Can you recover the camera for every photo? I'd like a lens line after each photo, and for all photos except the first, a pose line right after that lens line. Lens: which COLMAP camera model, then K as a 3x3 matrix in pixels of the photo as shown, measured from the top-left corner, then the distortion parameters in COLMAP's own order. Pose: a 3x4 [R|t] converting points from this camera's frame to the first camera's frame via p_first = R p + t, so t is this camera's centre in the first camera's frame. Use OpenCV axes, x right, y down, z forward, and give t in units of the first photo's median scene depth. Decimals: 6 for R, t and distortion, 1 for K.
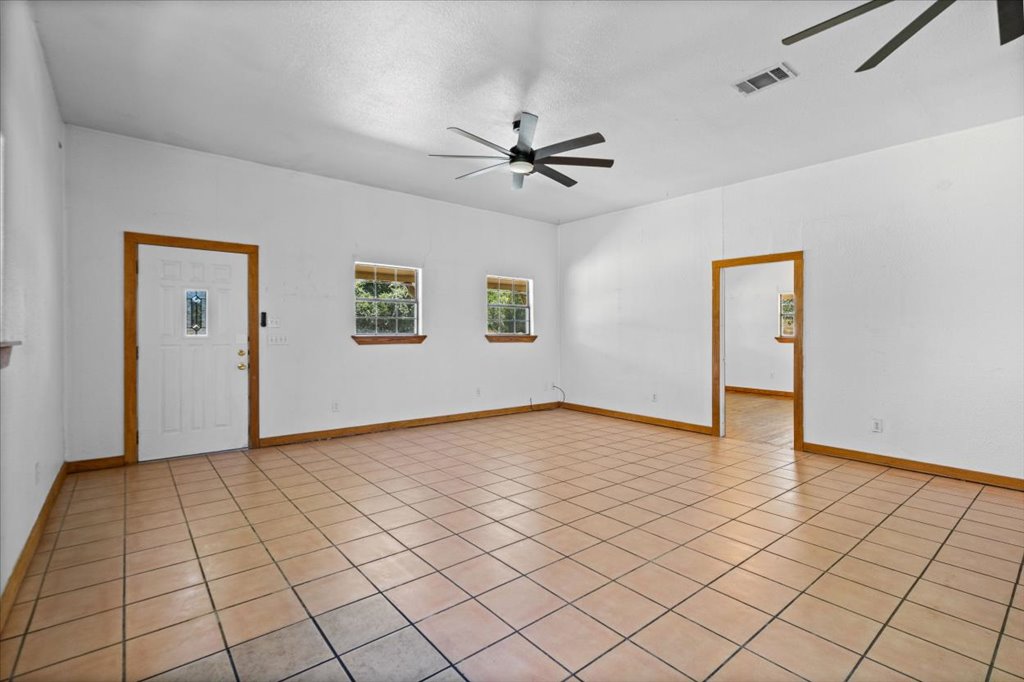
lens RADIAL K [[473.4, 0, 503.9], [0, 473.4, 332.2], [0, 0, 1]] dist [0.004219, 0.000323]
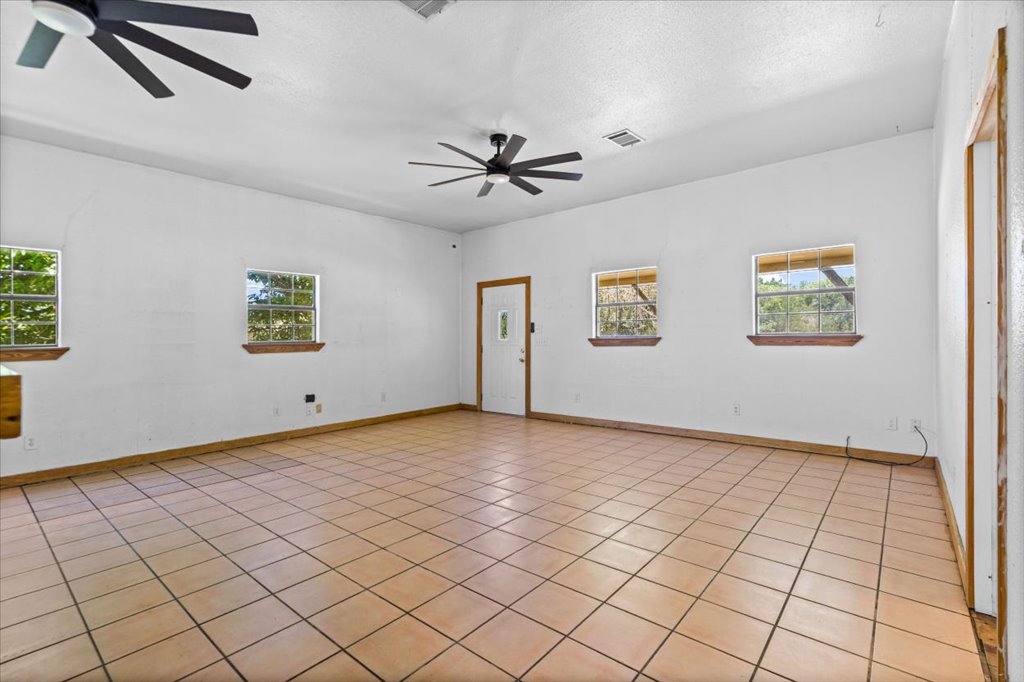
lens RADIAL K [[474.4, 0, 504.4], [0, 474.4, 332.5], [0, 0, 1]] dist [0.011529, 0.000629]
pose [[0.187250, -0.018101, -0.982146, 0.877222], [0.018649, 0.999716, -0.014869, 0.007364], [0.982135, -0.015532, 0.187534, 0.663497]]
